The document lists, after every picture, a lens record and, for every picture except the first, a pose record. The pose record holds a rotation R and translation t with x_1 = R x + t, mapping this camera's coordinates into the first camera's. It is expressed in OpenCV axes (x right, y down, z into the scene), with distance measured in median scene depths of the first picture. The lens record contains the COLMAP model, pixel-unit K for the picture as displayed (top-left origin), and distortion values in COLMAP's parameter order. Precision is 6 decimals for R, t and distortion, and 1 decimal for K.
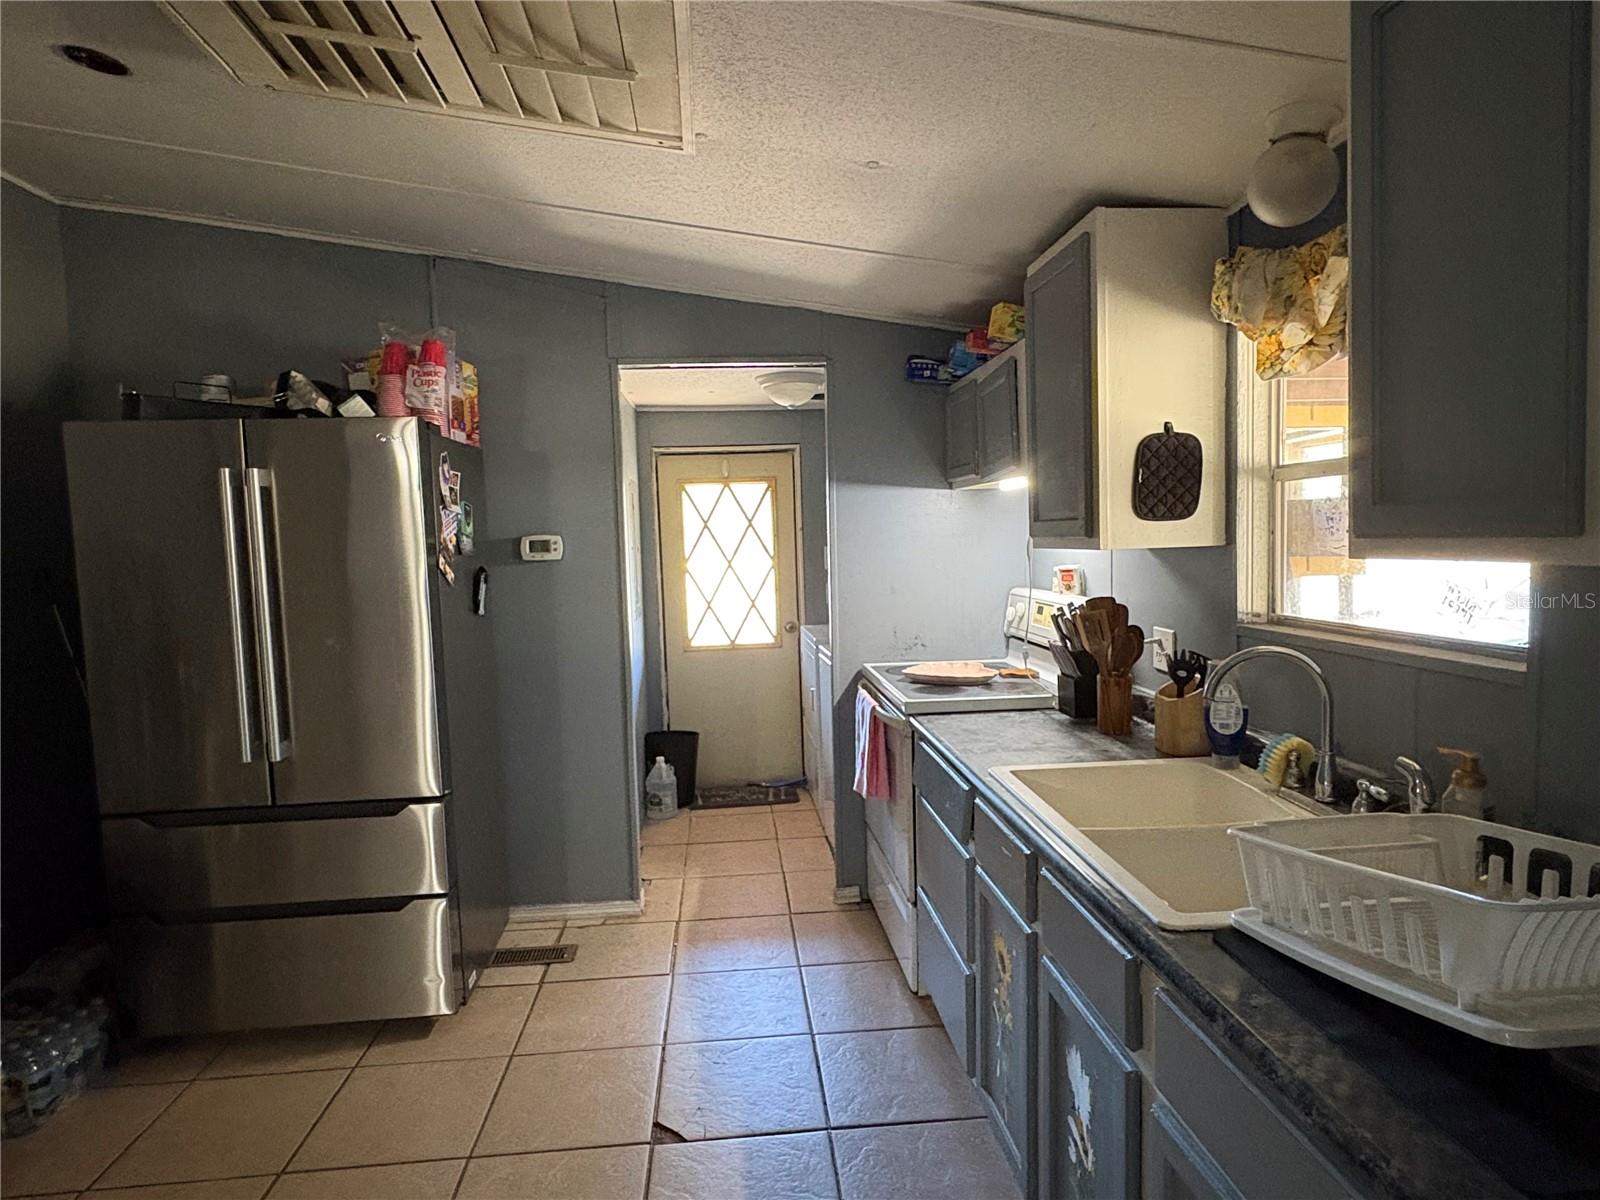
lens RADIAL K [[912.6, 0, 796.2], [0, 912.6, 597.2], [0, 0, 1]] dist [-0.005782, 0.000971]
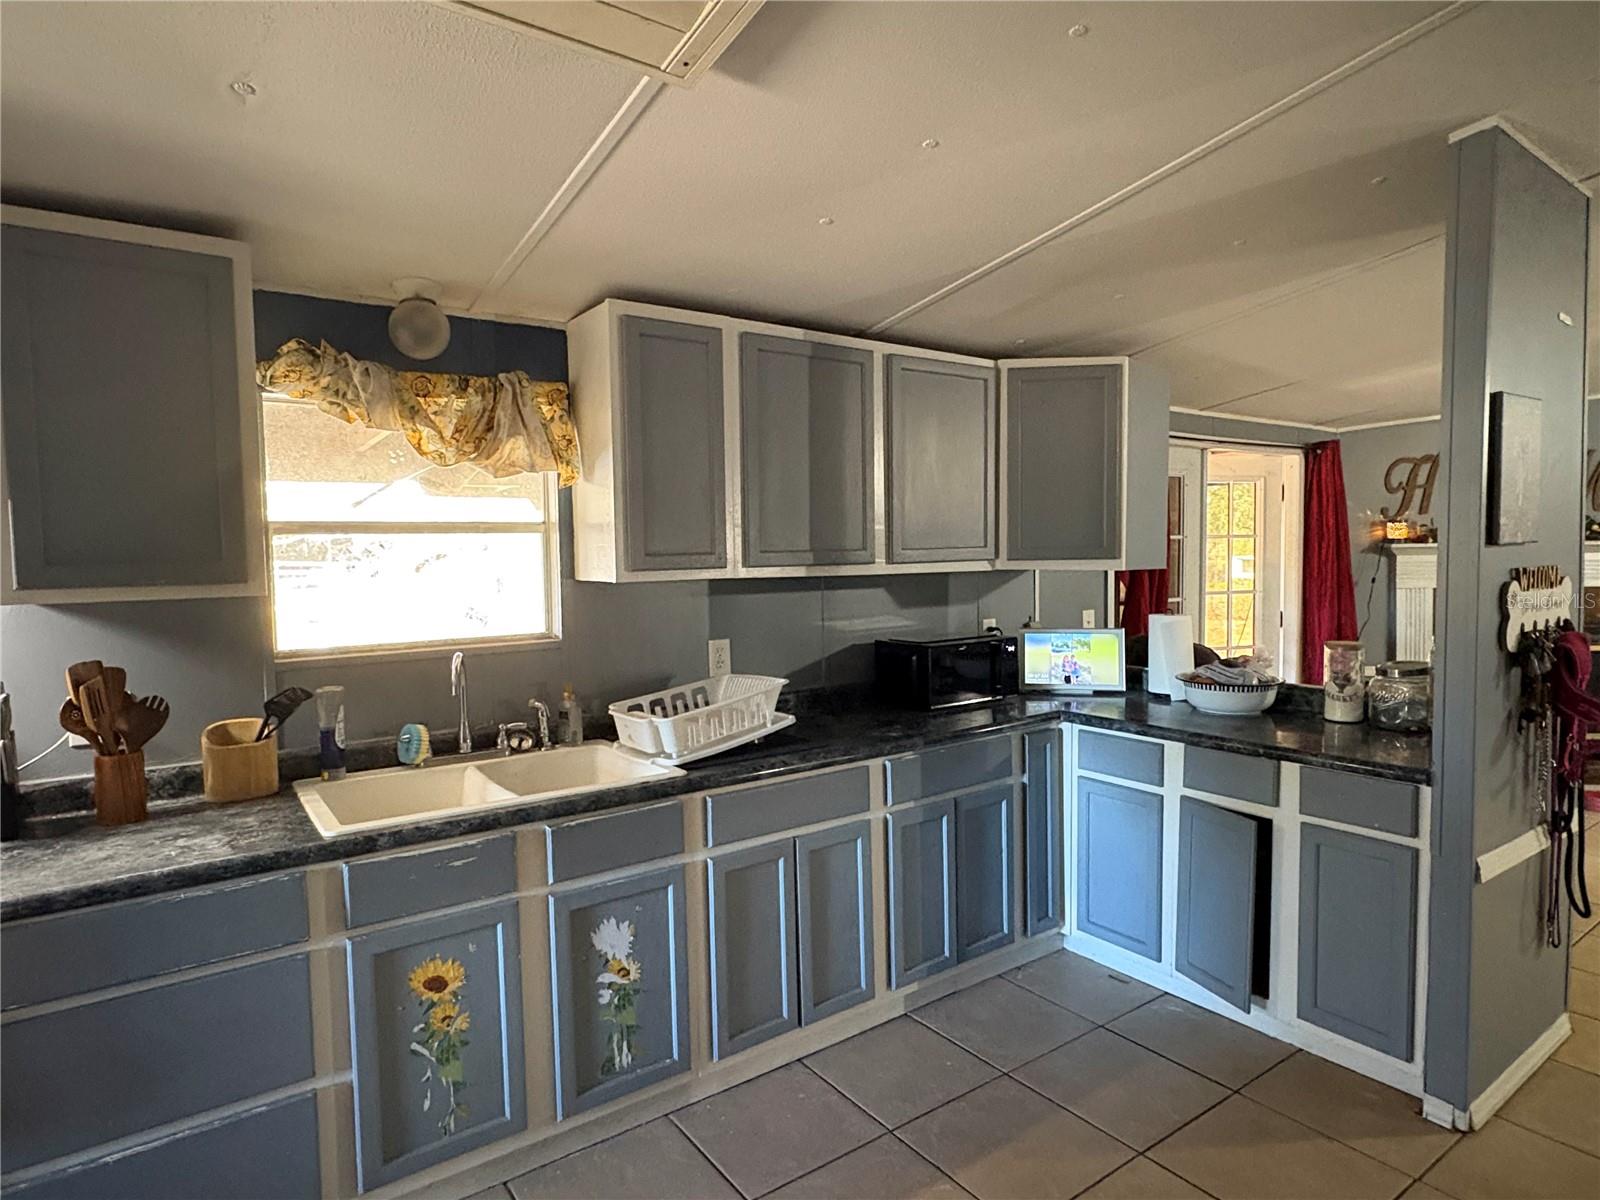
lens RADIAL K [[912.6, 0, 794.5], [0, 912.6, 602.9], [0, 0, 1]] dist [-0.005782, 0.000971]
pose [[-0.509570, -0.010182, 0.860369, -0.634010], [0.093866, 0.993304, 0.067349, -0.046489], [-0.855294, 0.115079, -0.505202, 0.817152]]
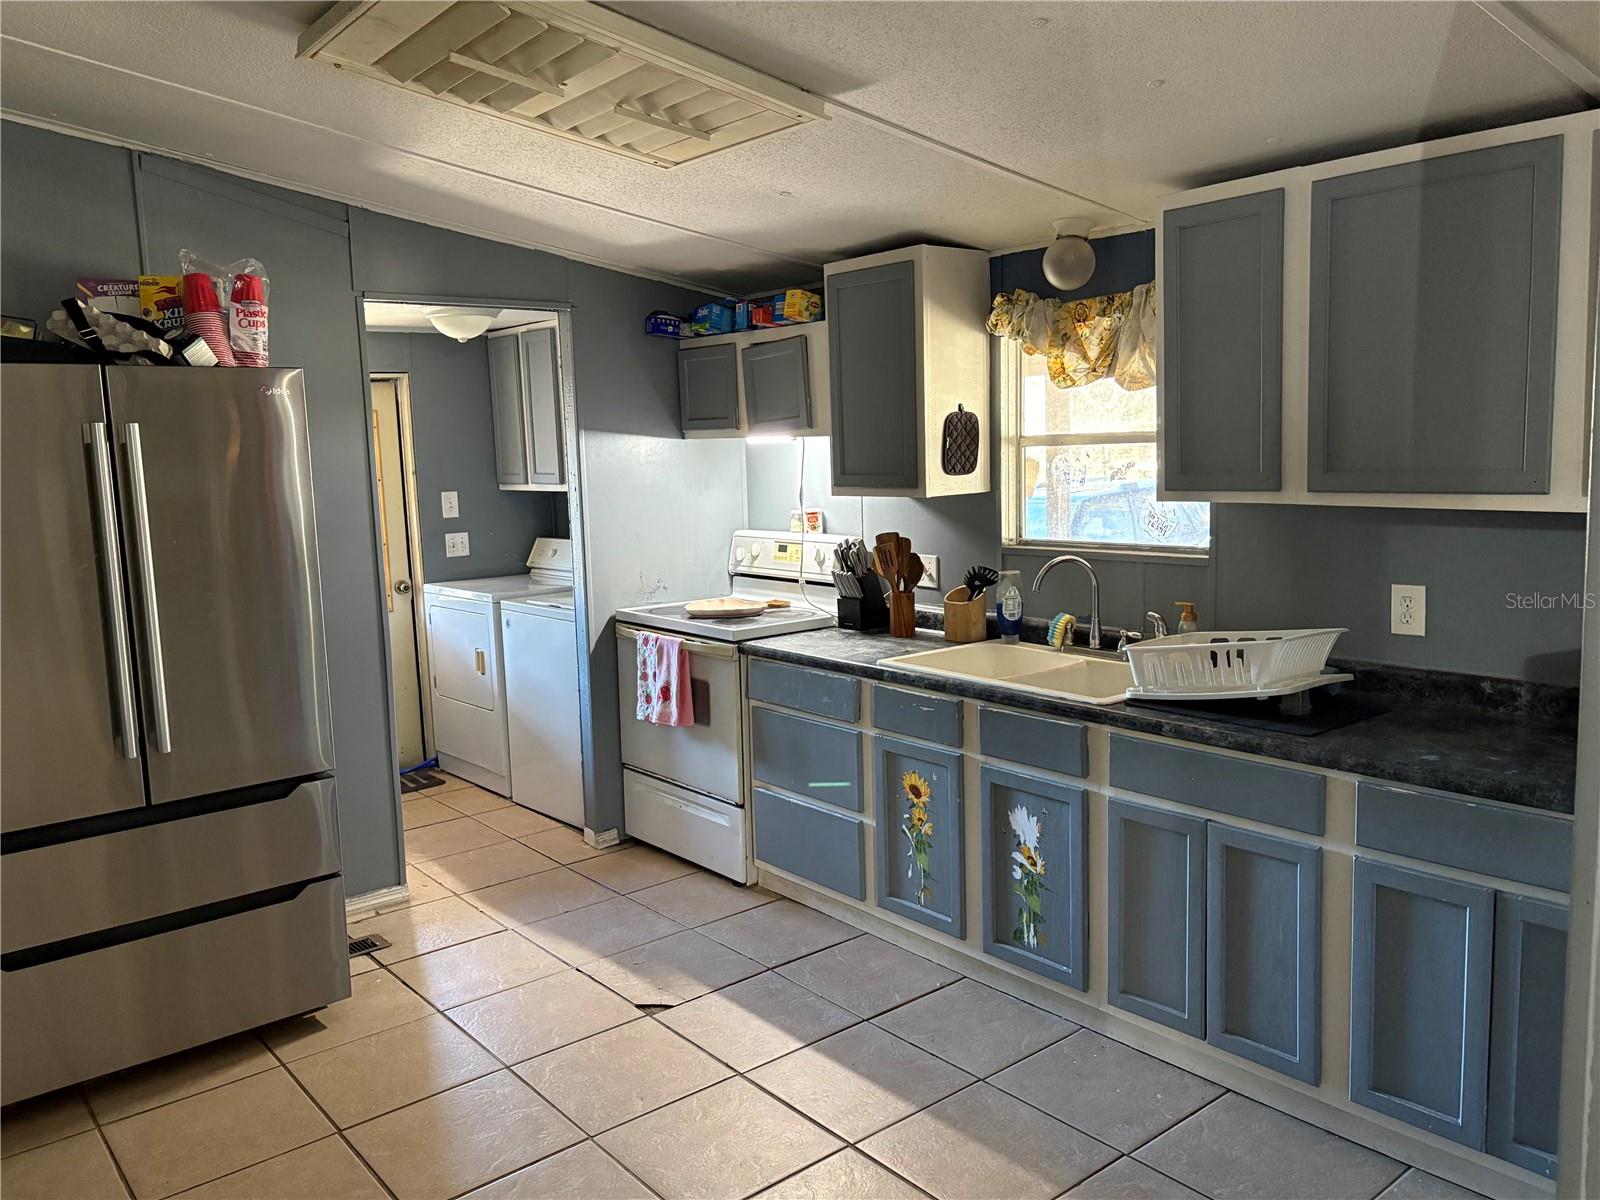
lens RADIAL K [[1229.9, 0, 800.7], [0, 1229.9, 601.3], [0, 0, 1]] dist [0.052866, -0.023833]
pose [[0.822557, -0.070854, 0.564252, -0.709411], [0.046494, 0.997265, 0.057450, -0.008607], [-0.566779, -0.021022, 0.823602, -0.337957]]
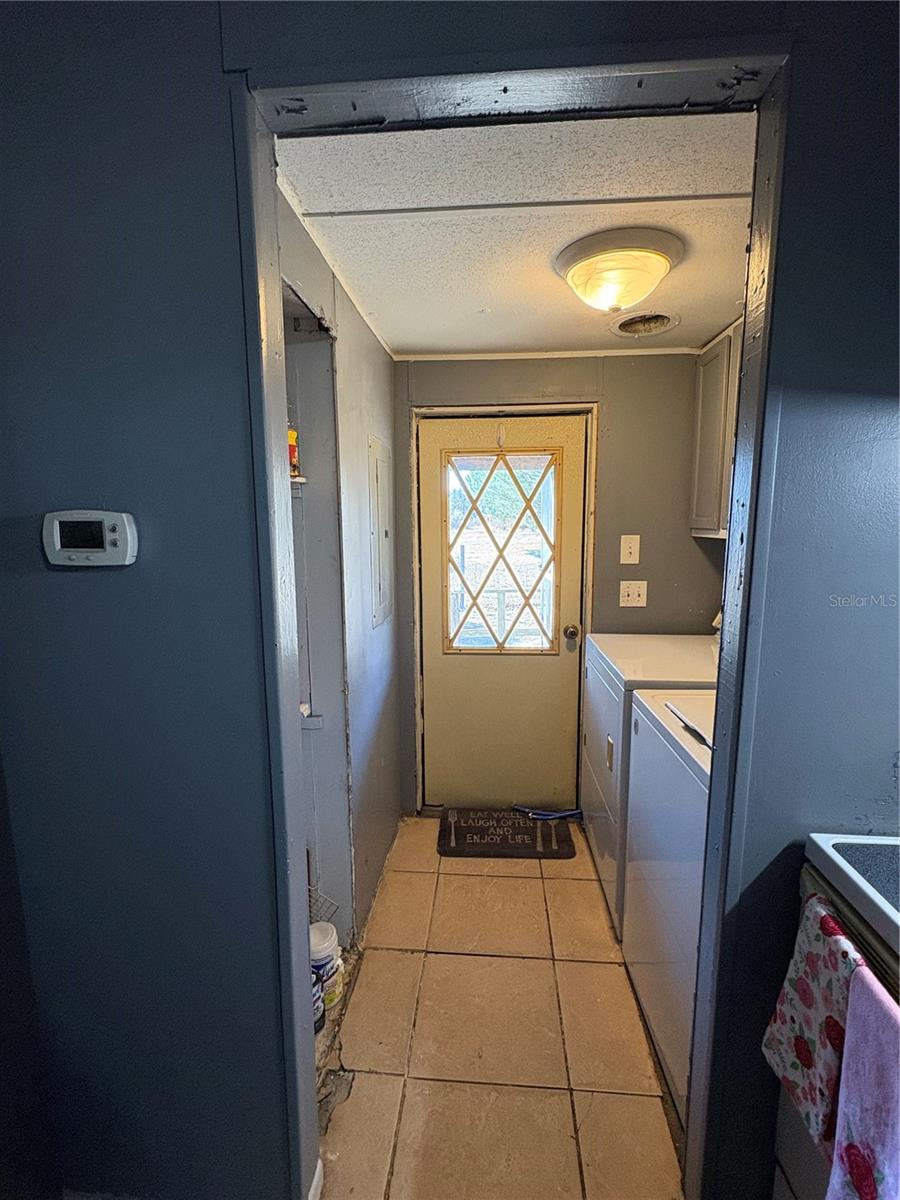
lens RADIAL K [[569.6, 0, 447.0], [0, 569.6, 599.9], [0, 0, 1]] dist [-0.000807, -0.000058]
pose [[0.986556, 0.048400, -0.156089, -0.076689], [-0.036431, 0.996236, 0.078650, -0.066515], [0.159308, -0.071906, 0.984607, 0.951229]]
